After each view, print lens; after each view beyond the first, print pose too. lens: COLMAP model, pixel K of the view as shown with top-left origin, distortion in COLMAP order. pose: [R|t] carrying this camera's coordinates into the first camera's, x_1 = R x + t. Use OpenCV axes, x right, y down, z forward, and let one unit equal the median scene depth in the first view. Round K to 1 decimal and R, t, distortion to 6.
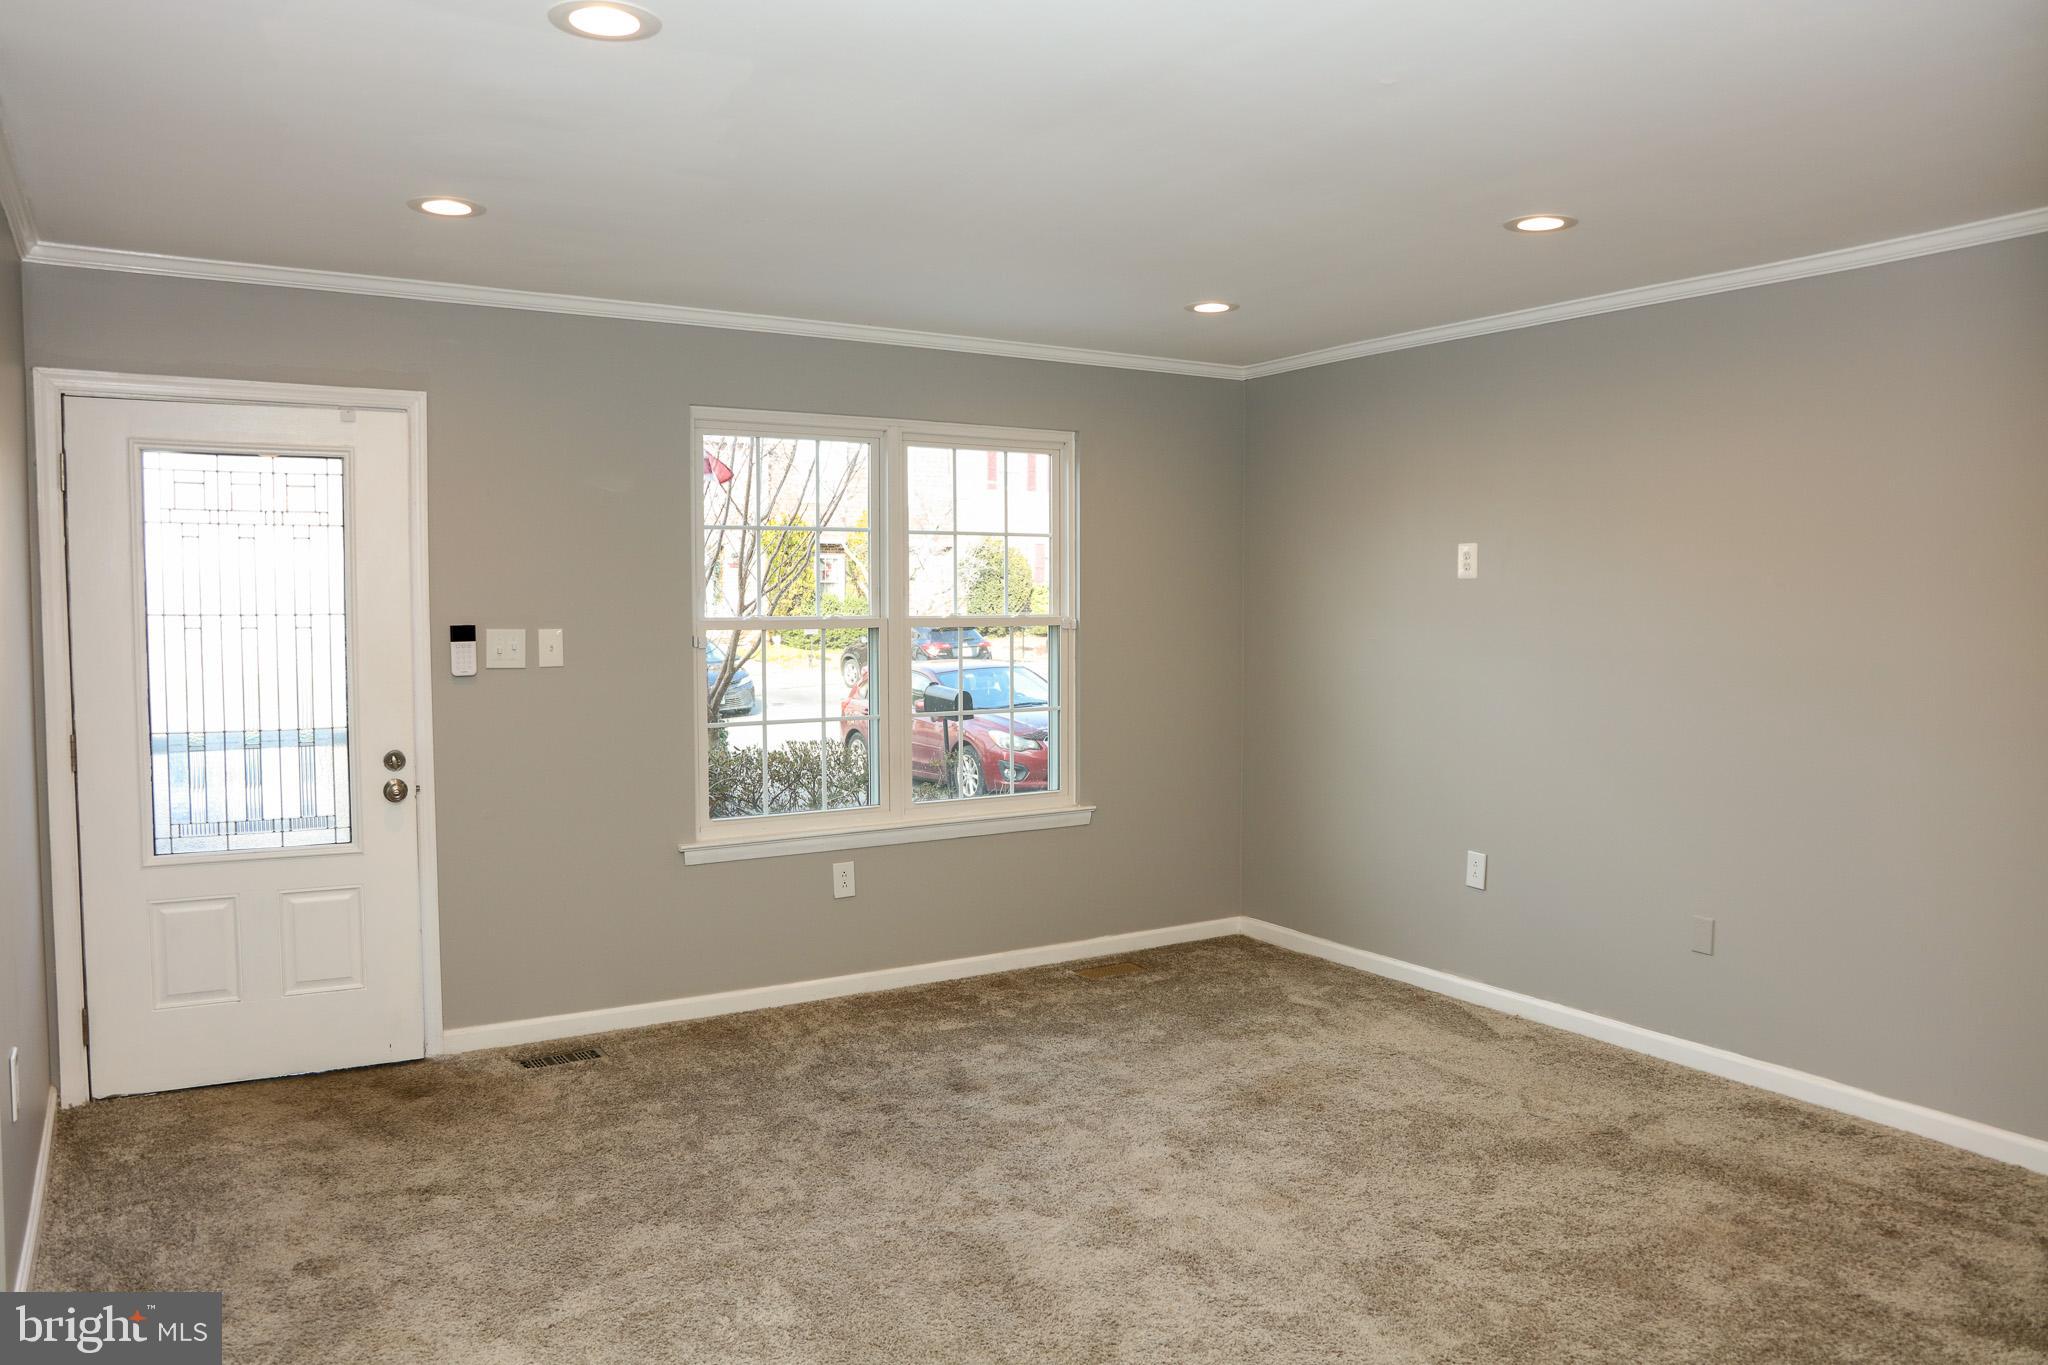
lens RADIAL K [[1434.0, 0, 1024.0], [0, 1434.0, 682.5], [0, 0, 1]] dist [-0.110985, 0.080267]
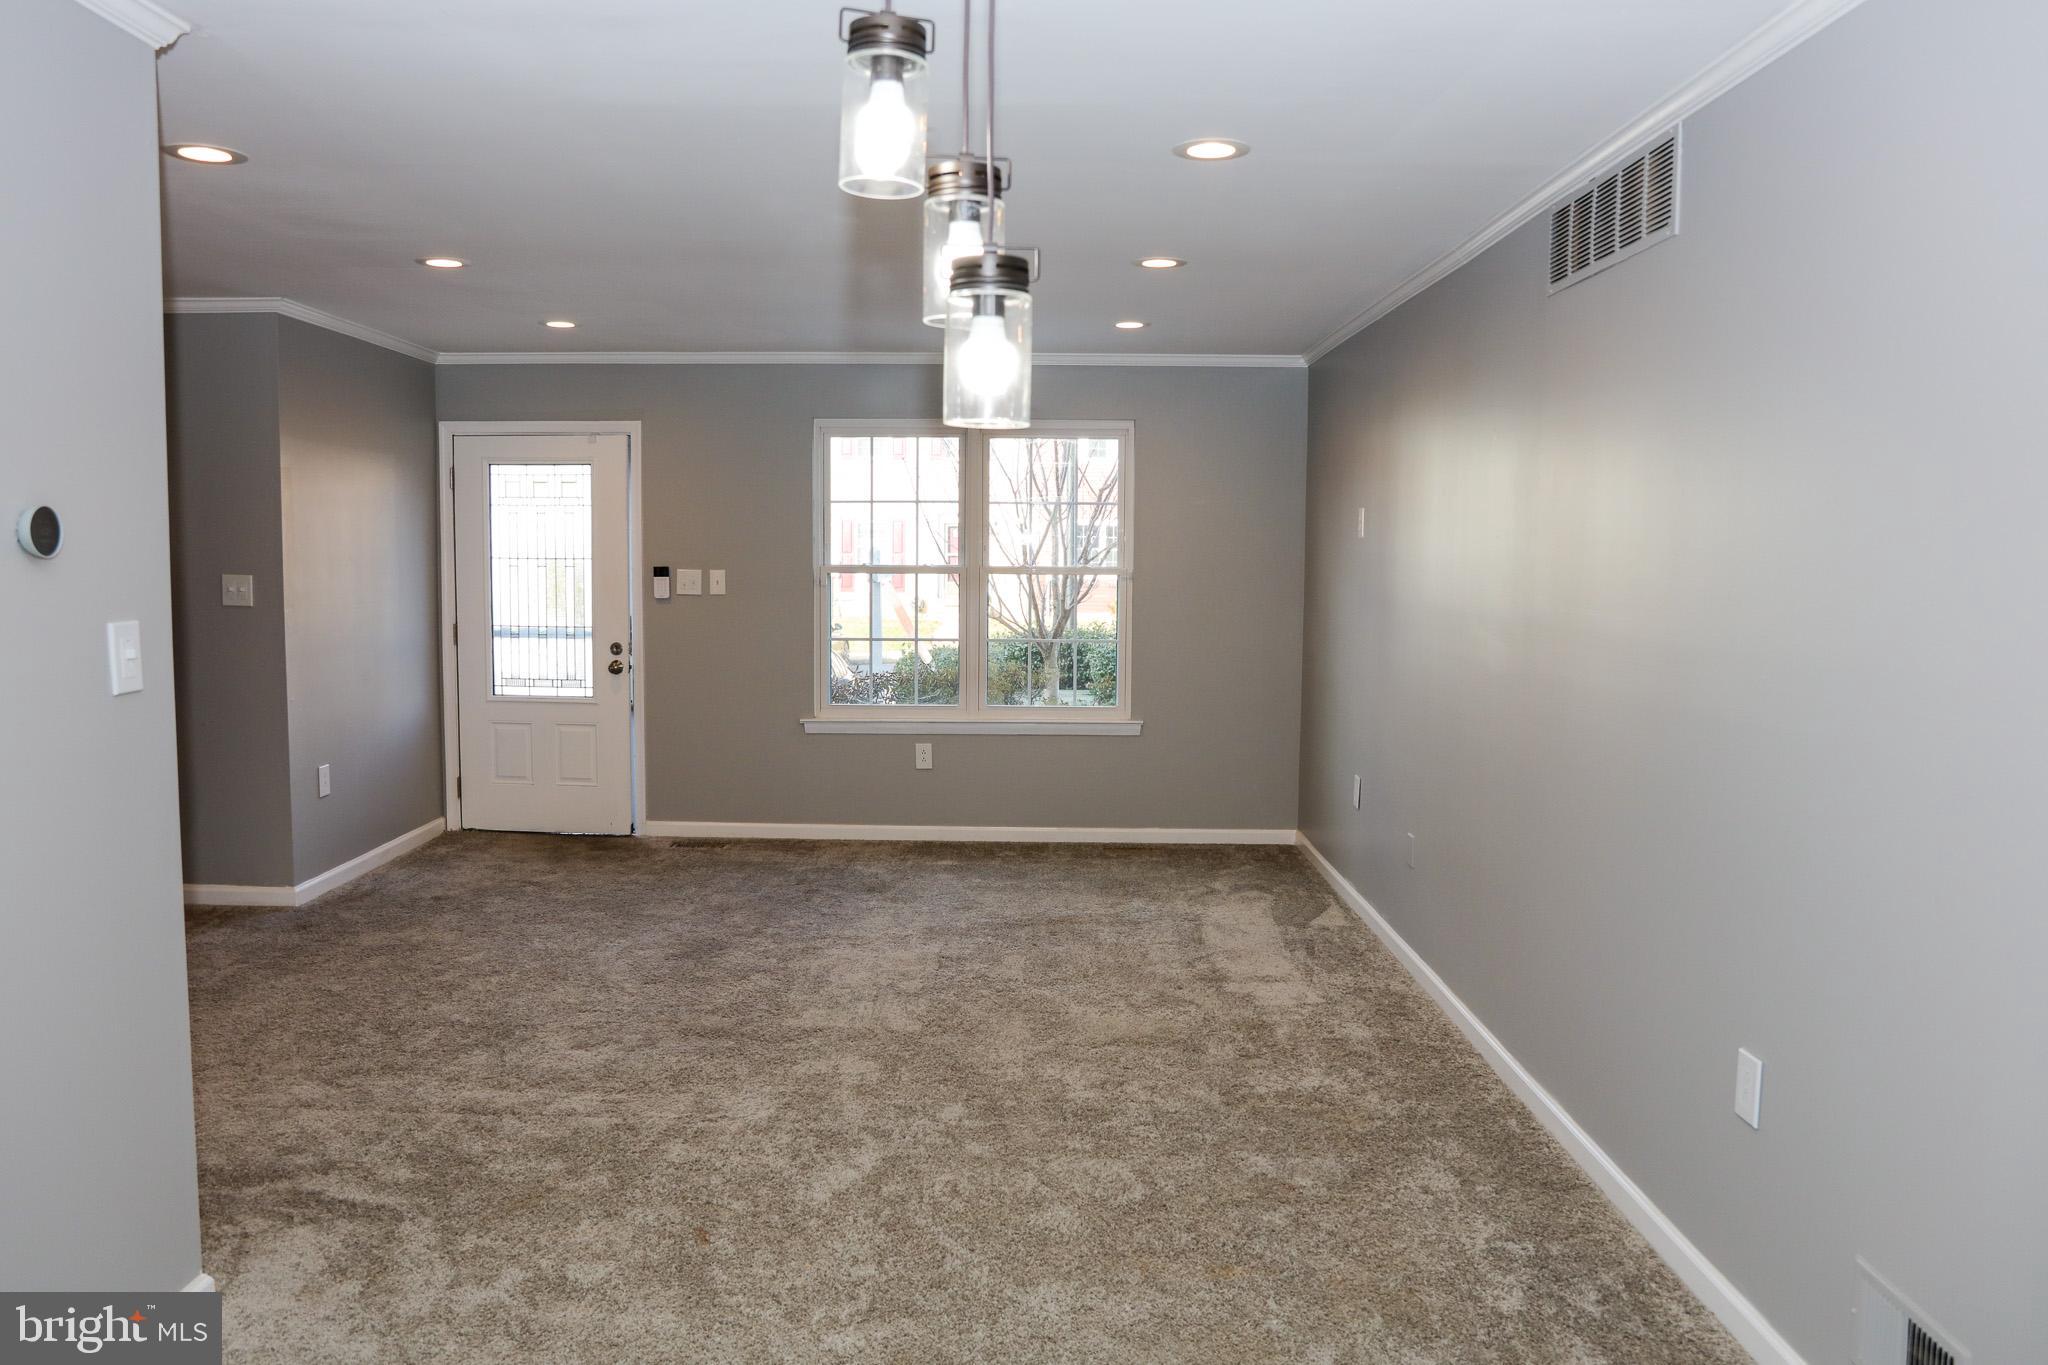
lens RADIAL K [[1431.1, 0, 1024.0], [0, 1431.1, 682.5], [0, 0, 1]] dist [-0.095924, 0.000178]
pose [[0.848325, 0.053341, -0.526782, 0.808275], [-0.040050, 0.998527, 0.036612, 0.014879], [0.527959, -0.009962, 0.849212, -0.145949]]
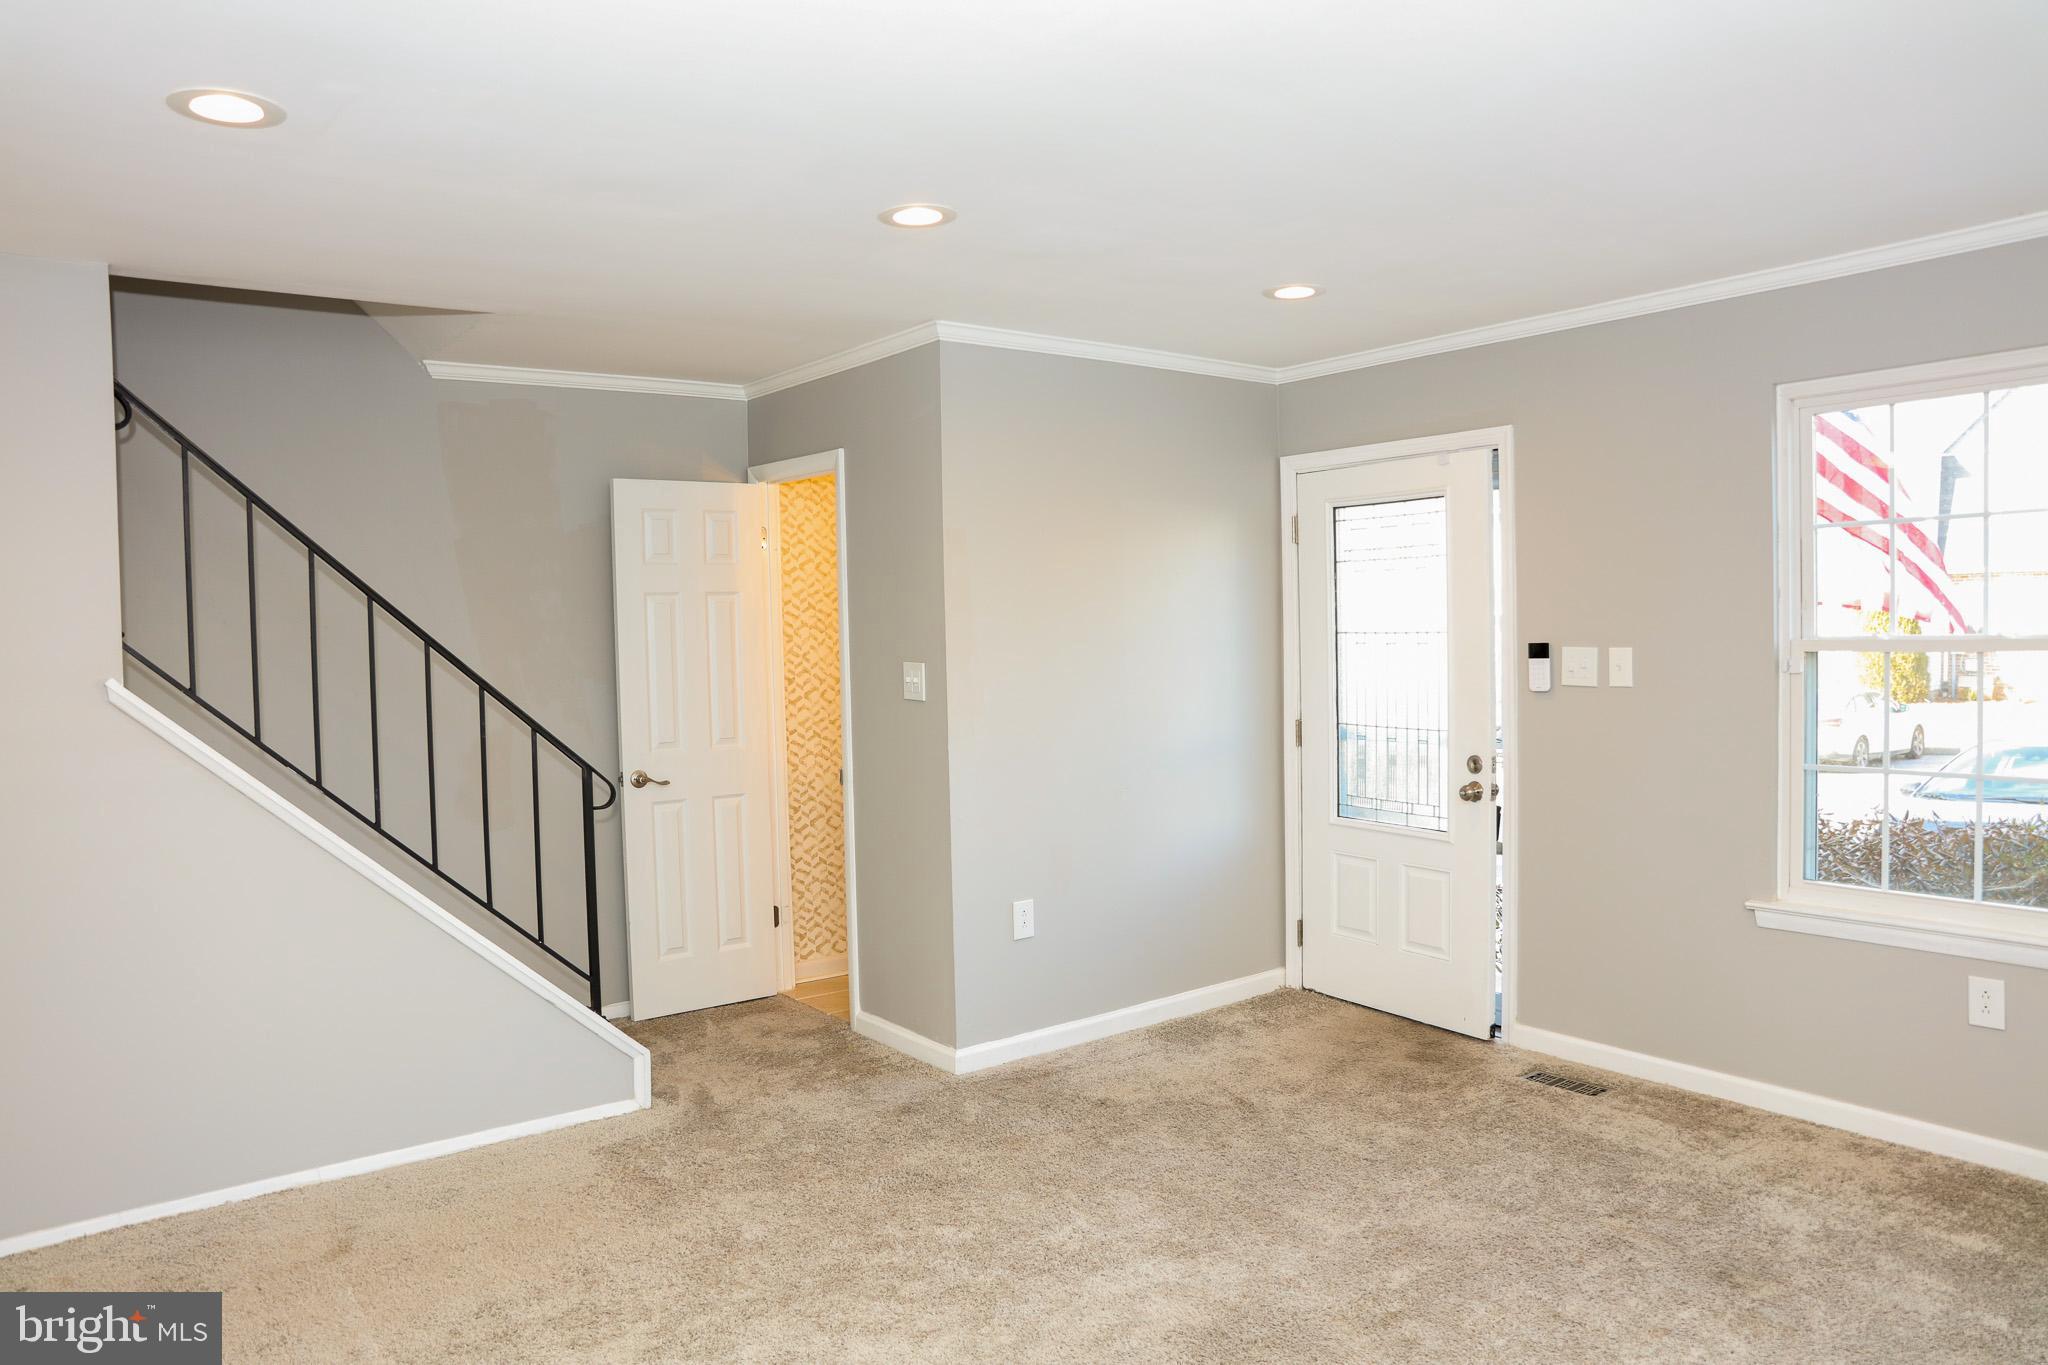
lens RADIAL K [[1400.4, 0, 1024.0], [0, 1400.4, 682.5], [0, 0, 1]] dist [-0.108481, 0.078533]
pose [[0.090765, 0.039013, -0.995108, 0.591951], [-0.037187, 0.998668, 0.035760, -0.034208], [0.995178, 0.033759, 0.092095, 0.534690]]
